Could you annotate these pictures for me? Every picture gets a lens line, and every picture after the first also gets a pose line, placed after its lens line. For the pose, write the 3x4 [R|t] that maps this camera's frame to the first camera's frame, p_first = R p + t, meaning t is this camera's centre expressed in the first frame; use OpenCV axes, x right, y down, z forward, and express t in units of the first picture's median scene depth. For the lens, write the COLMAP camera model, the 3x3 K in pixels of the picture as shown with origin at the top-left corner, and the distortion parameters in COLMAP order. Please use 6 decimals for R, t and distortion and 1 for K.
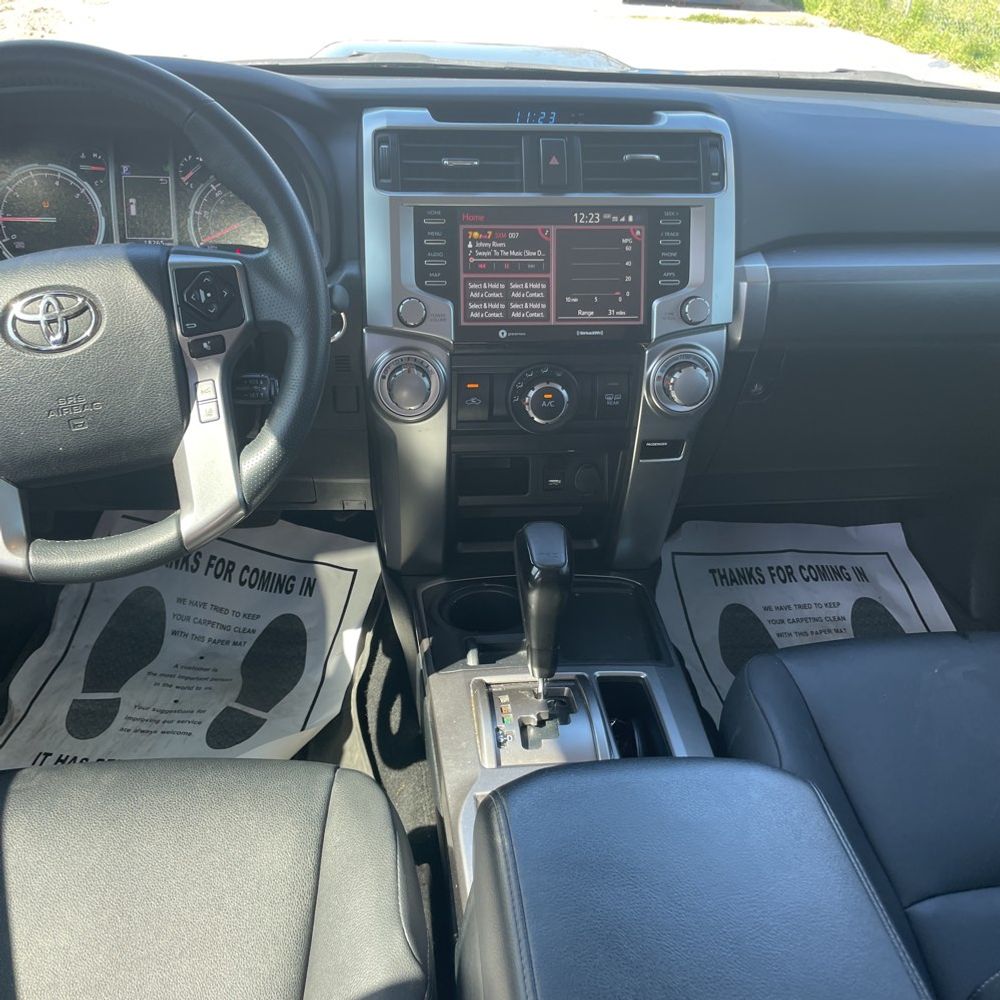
lens RADIAL K [[1009.9, 0, 491.8], [0, 1009.9, 497.1], [0, 0, 1]] dist [0.029196, 0.000000]
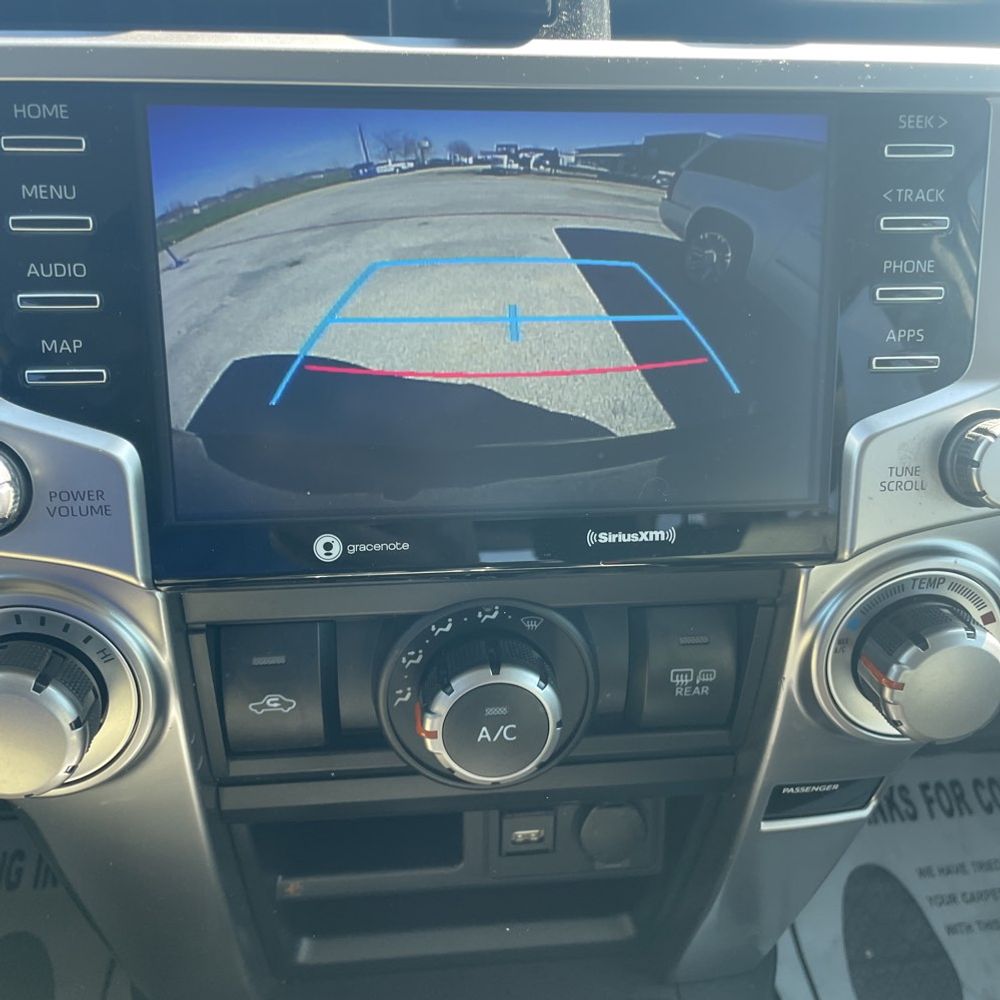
lens RADIAL K [[1009.9, 0, 507.3], [0, 1009.9, 501.9], [0, 0, 1]] dist [0.029196, 0.000000]
pose [[0.999972, -0.001135, 0.007428, 0.056566], [0.000845, 0.999245, 0.038842, -0.176641], [-0.007466, -0.038835, 0.999218, 0.680629]]
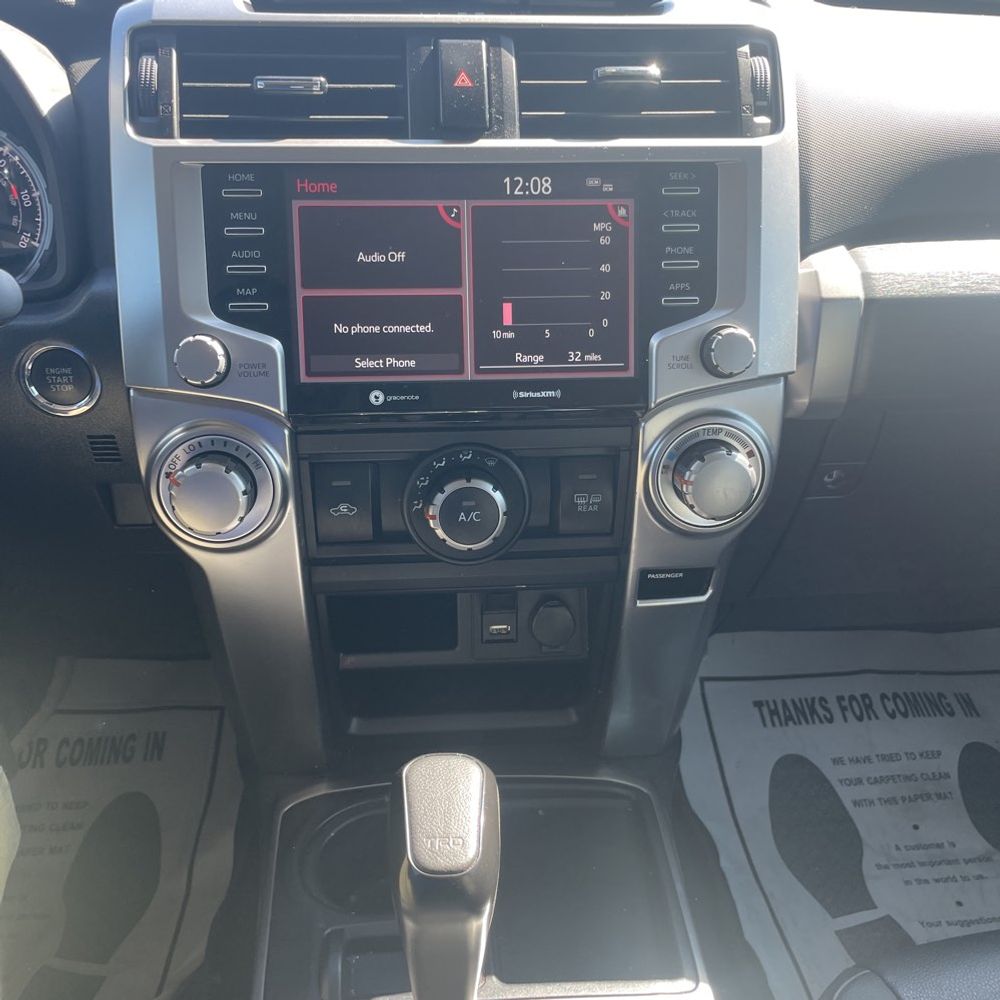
lens RADIAL K [[1009.9, 0, 503.5], [0, 1009.9, 498.7], [0, 0, 1]] dist [0.029196, 0.000000]
pose [[0.999648, -0.005267, -0.026009, 0.089232], [0.004771, 0.999806, -0.019096, -0.091055], [0.026104, 0.018965, 0.999479, 0.431471]]
